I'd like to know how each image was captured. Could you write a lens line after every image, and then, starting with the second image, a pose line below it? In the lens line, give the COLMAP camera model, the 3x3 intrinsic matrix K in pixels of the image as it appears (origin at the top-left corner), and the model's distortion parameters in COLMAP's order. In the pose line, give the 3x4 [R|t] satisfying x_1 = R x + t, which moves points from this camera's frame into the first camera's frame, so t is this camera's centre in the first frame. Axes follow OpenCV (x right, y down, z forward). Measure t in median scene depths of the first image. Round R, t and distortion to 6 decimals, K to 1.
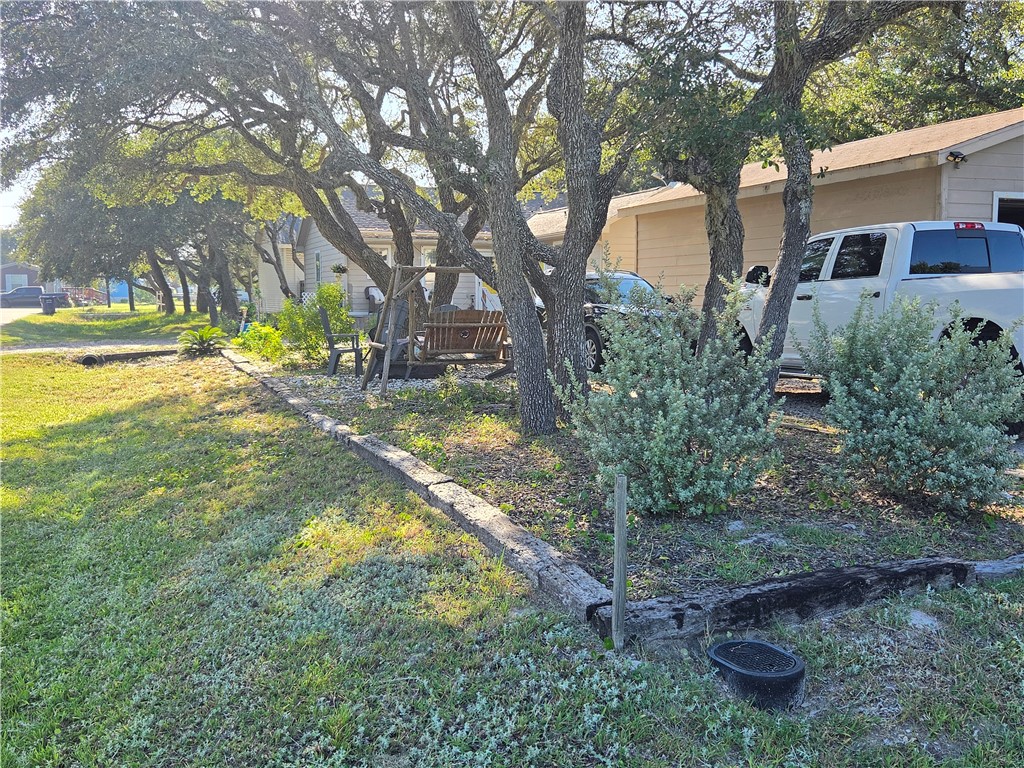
lens RADIAL K [[985.8, 0, 514.5], [0, 985.8, 387.4], [0, 0, 1]] dist [0.064744, 0.000000]
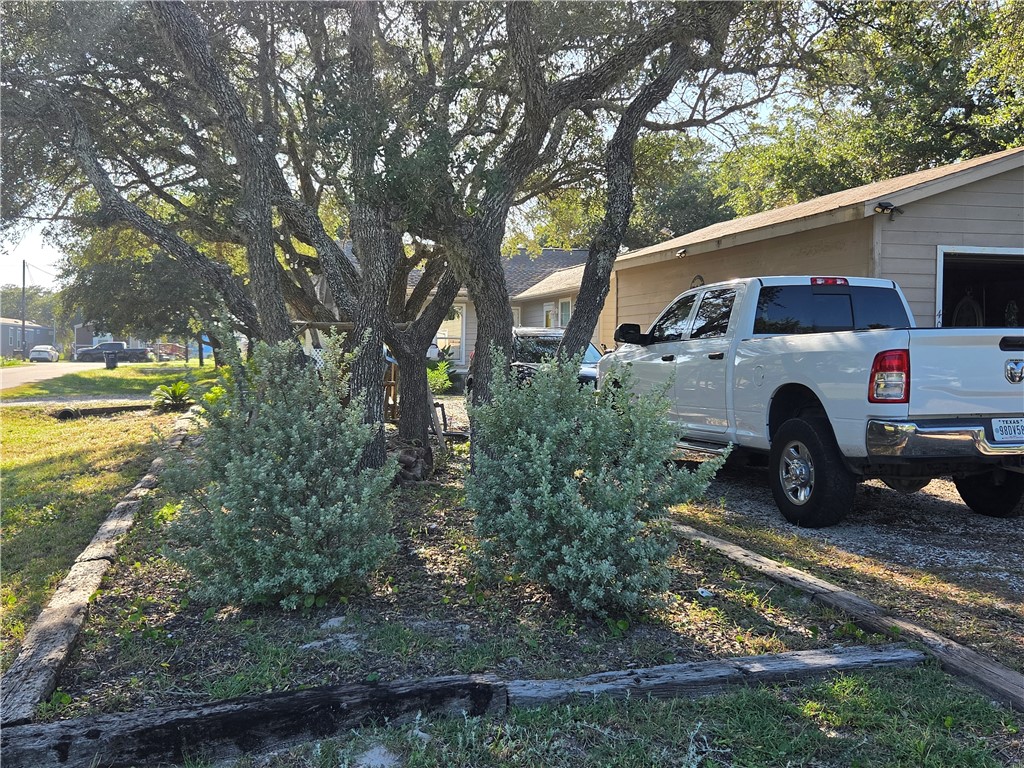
lens RADIAL K [[985.8, 0, 509.8], [0, 985.8, 382.3], [0, 0, 1]] dist [0.064744, 0.000000]
pose [[0.993526, 0.012152, -0.112952, 0.253632], [-0.019315, 0.997856, -0.062539, -0.009193], [0.111950, 0.064315, 0.991630, 0.083589]]
